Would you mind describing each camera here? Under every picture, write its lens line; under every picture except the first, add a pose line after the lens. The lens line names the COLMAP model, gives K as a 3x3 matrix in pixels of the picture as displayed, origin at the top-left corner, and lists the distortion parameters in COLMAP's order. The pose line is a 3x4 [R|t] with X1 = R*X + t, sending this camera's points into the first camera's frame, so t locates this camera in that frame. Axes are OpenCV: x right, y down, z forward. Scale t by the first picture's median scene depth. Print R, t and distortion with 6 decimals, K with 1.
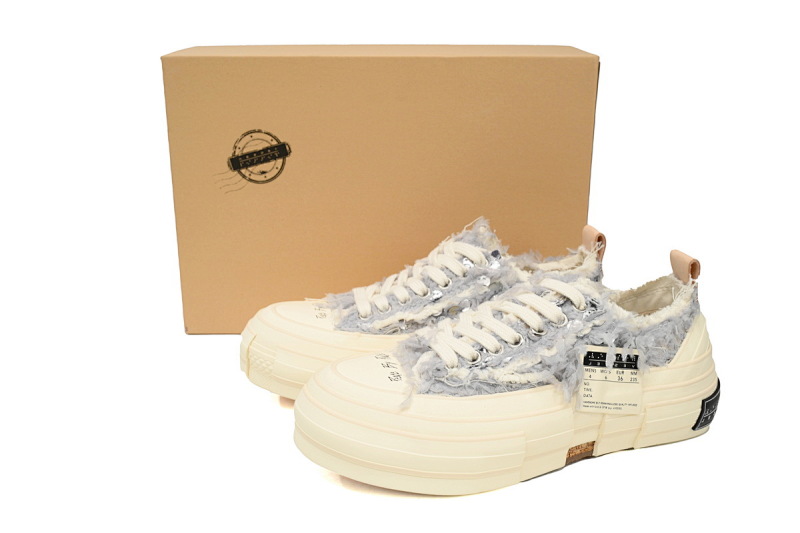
lens RADIAL K [[850.4, 0, 402.3], [0, 850.4, 265.1], [0, 0, 1]] dist [-0.010011, 0.000000]
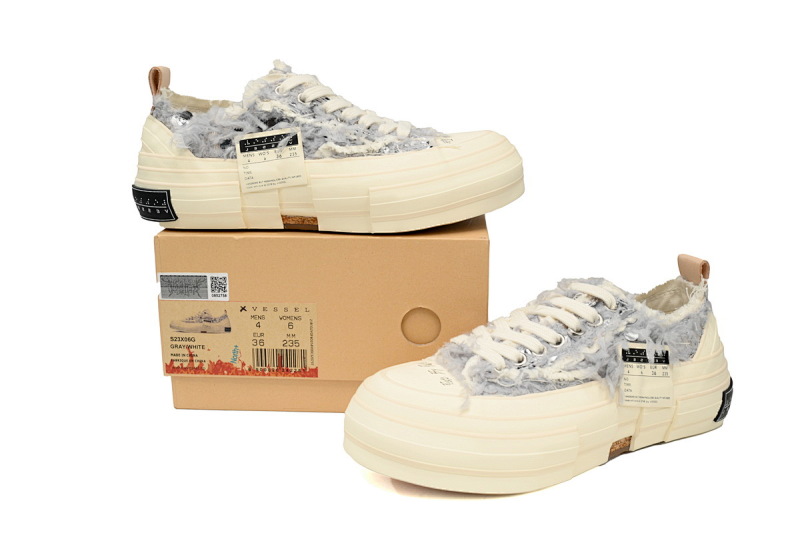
lens RADIAL K [[850.4, 0, 397.8], [0, 850.4, 268.2], [0, 0, 1]] dist [-0.010011, 0.000000]
pose [[0.990348, -0.034859, 0.134149, -0.192824], [0.043488, 0.997132, -0.061938, 0.055570], [-0.131605, 0.067174, 0.989024, -0.004104]]
